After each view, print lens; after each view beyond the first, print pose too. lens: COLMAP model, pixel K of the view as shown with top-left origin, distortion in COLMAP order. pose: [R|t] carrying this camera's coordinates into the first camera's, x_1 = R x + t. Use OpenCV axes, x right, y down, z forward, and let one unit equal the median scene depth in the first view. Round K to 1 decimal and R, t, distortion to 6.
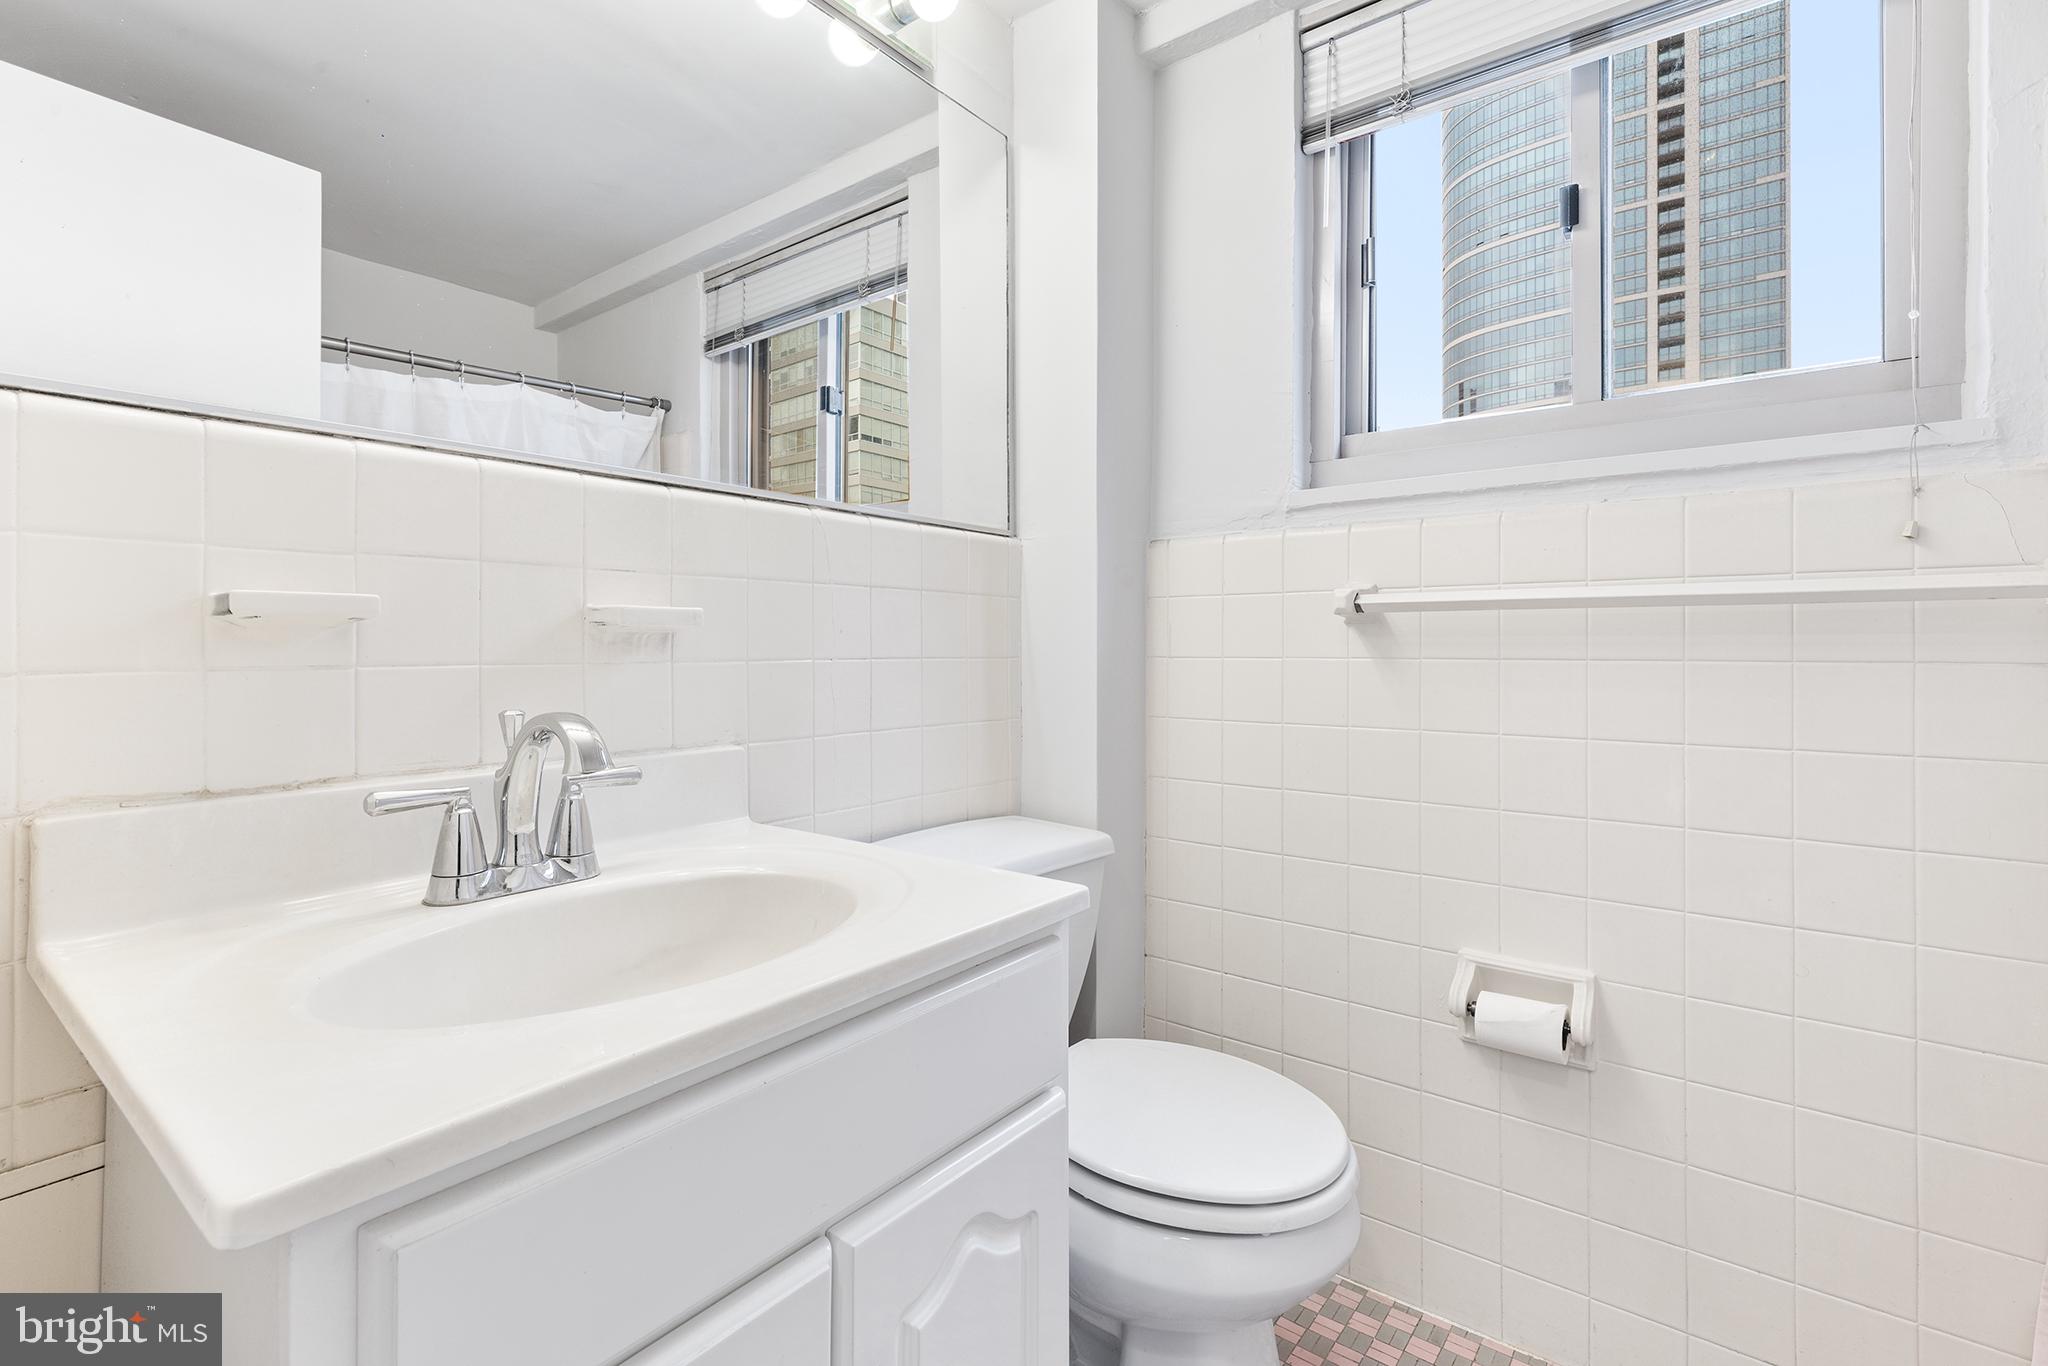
lens RADIAL K [[930.2, 0, 1019.6], [0, 930.2, 667.8], [0, 0, 1]] dist [0.002988, -0.000012]
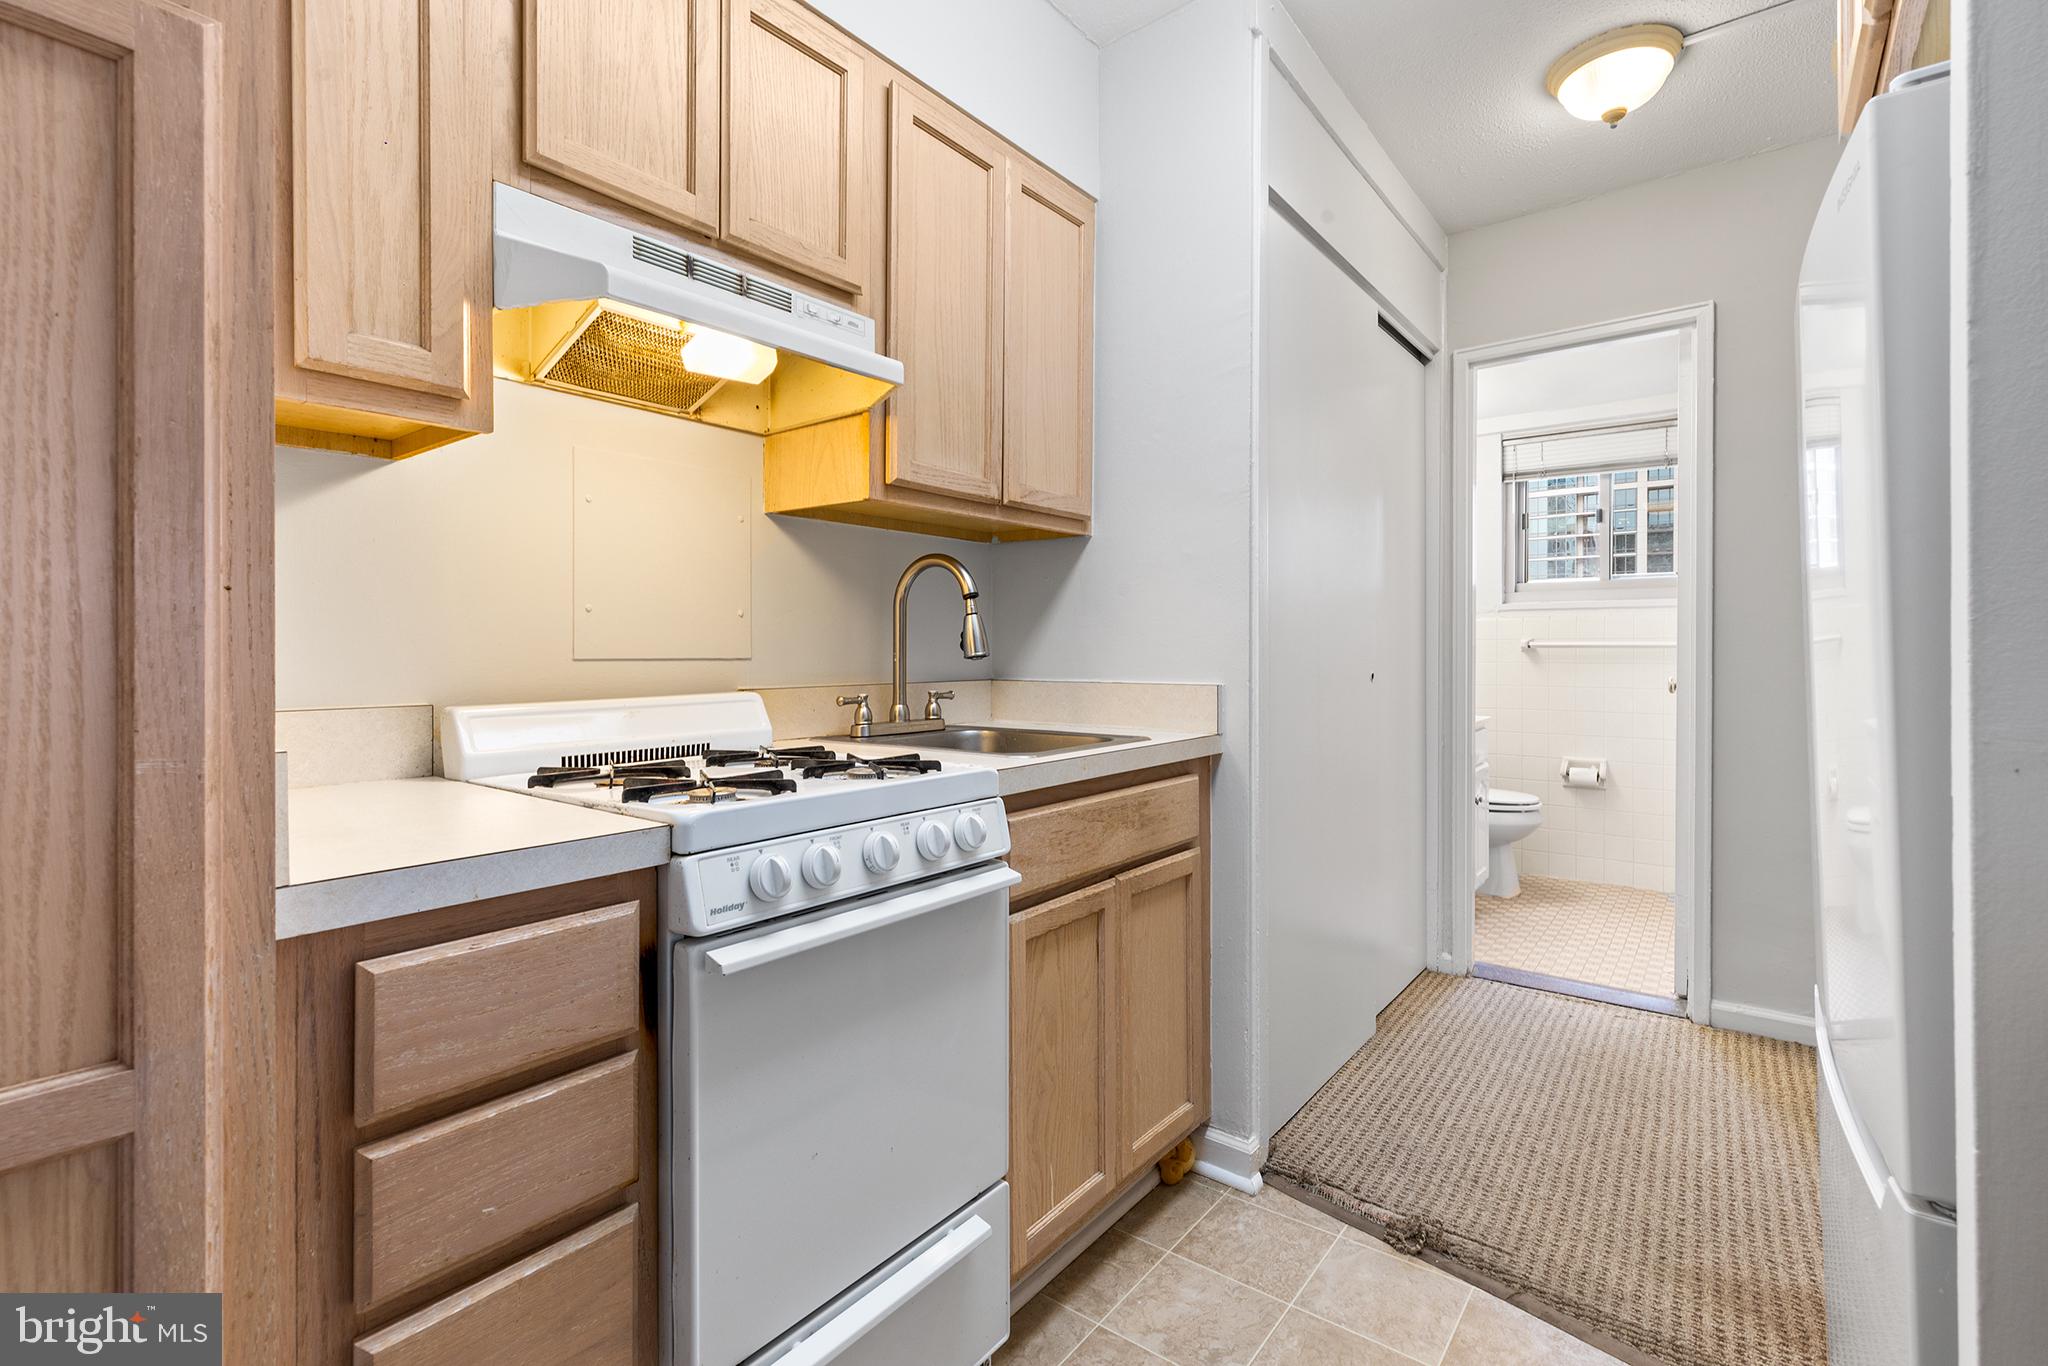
lens RADIAL K [[930.2, 0, 1019.6], [0, 930.2, 667.8], [0, 0, 1]] dist [0.002988, -0.000012]
pose [[0.999910, -0.004290, 0.012738, -0.909087], [0.004157, 0.999937, 0.010474, -0.021045], [-0.012782, -0.010420, 0.999864, -1.371209]]
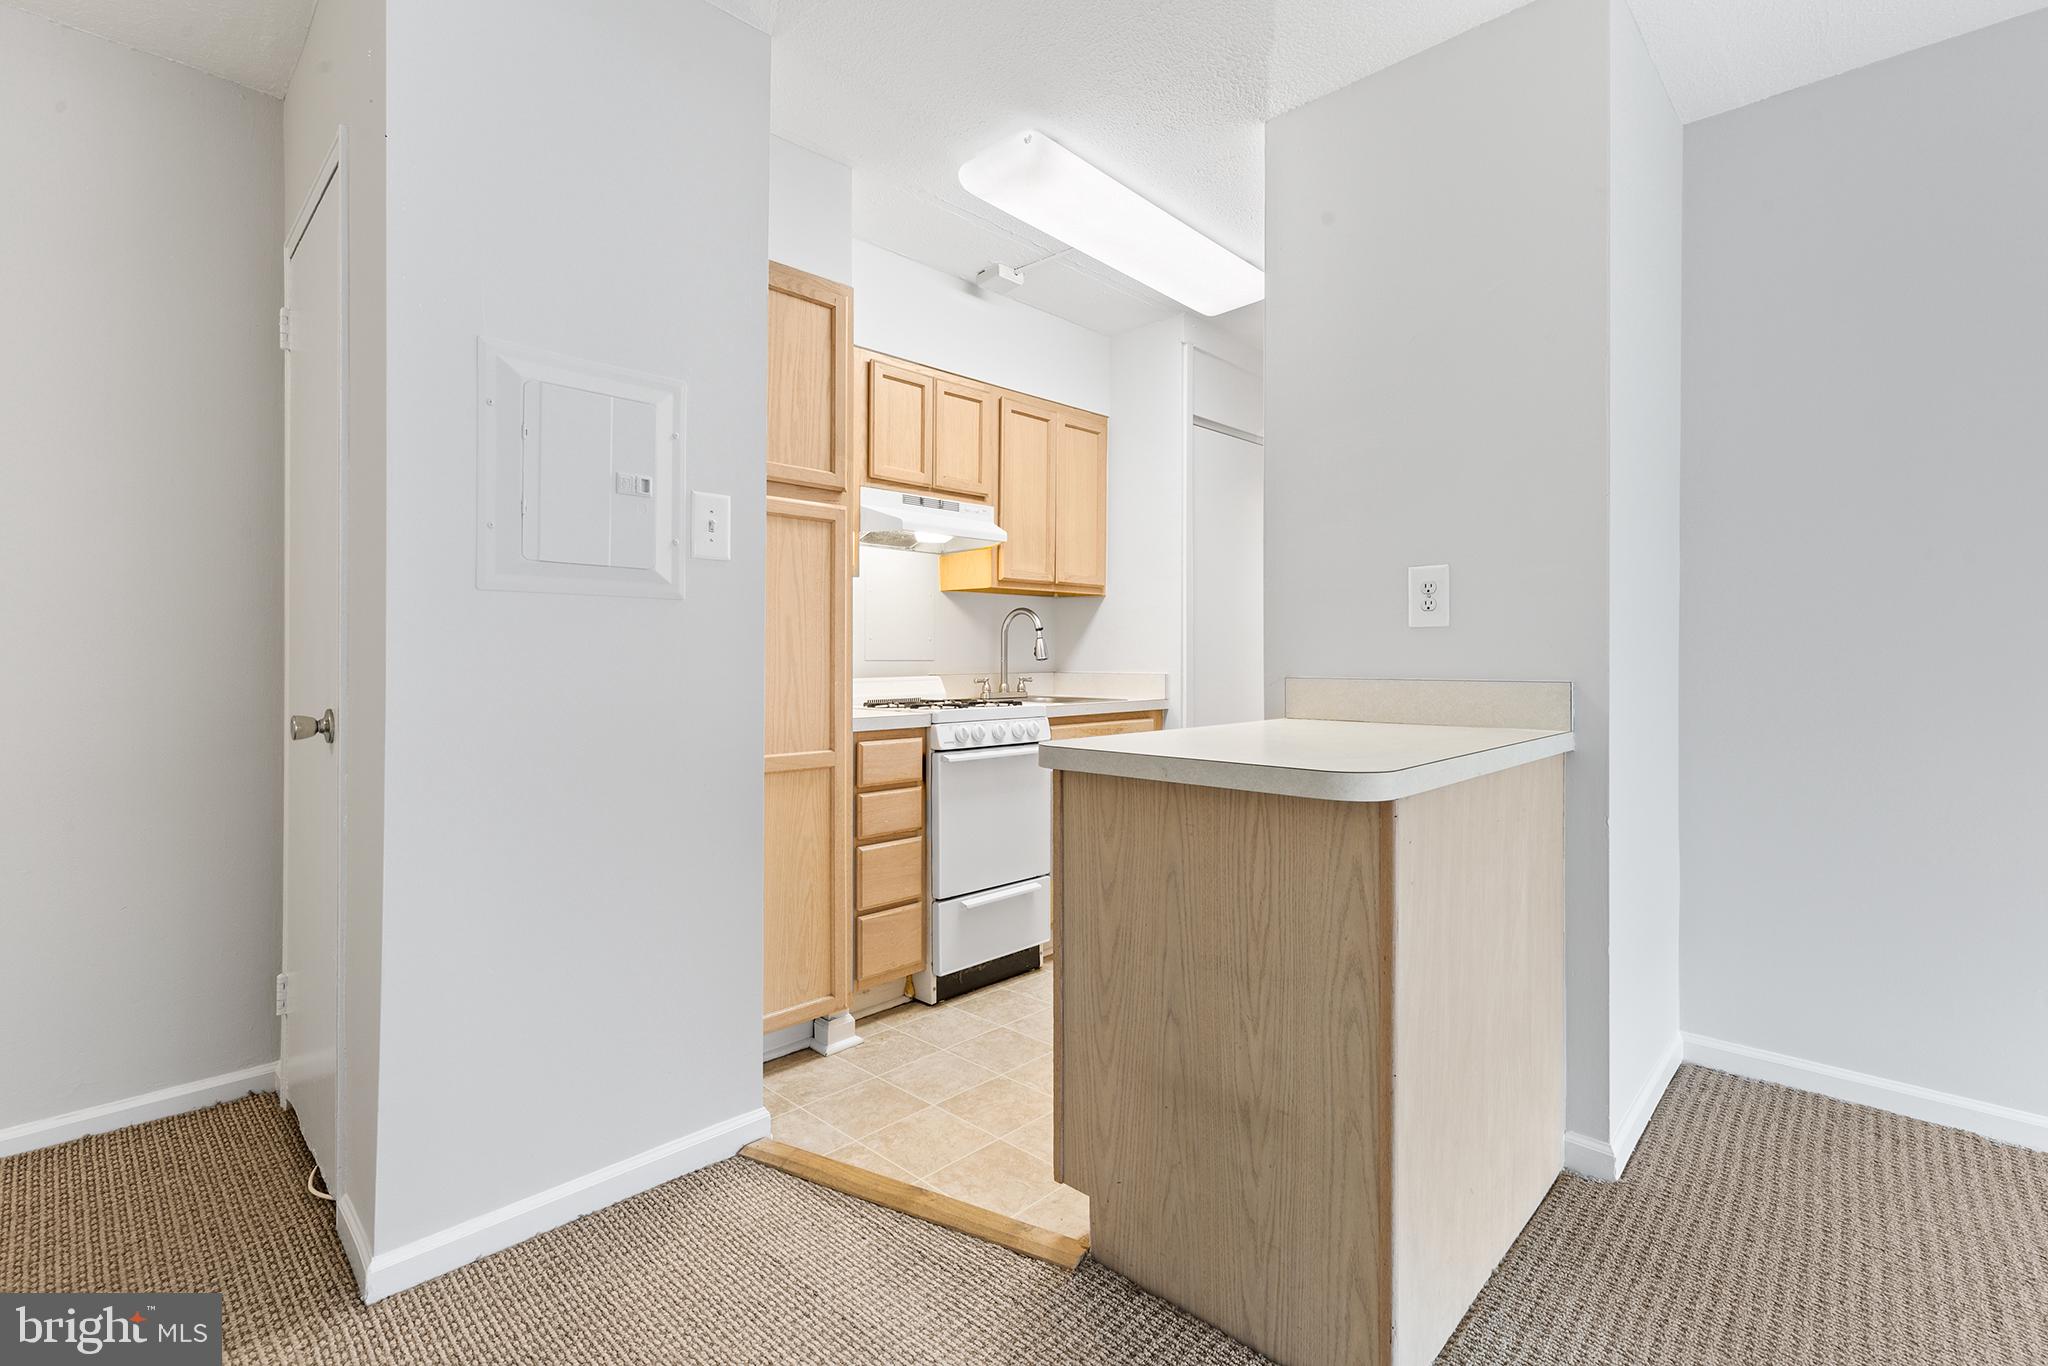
lens RADIAL K [[930.2, 0, 1019.6], [0, 930.2, 667.8], [0, 0, 1]] dist [0.002988, -0.000012]
pose [[0.995650, -0.004354, -0.093070, -0.814101], [0.004795, 0.999978, 0.004516, -0.014308], [0.093049, -0.004943, 0.995649, -2.288431]]
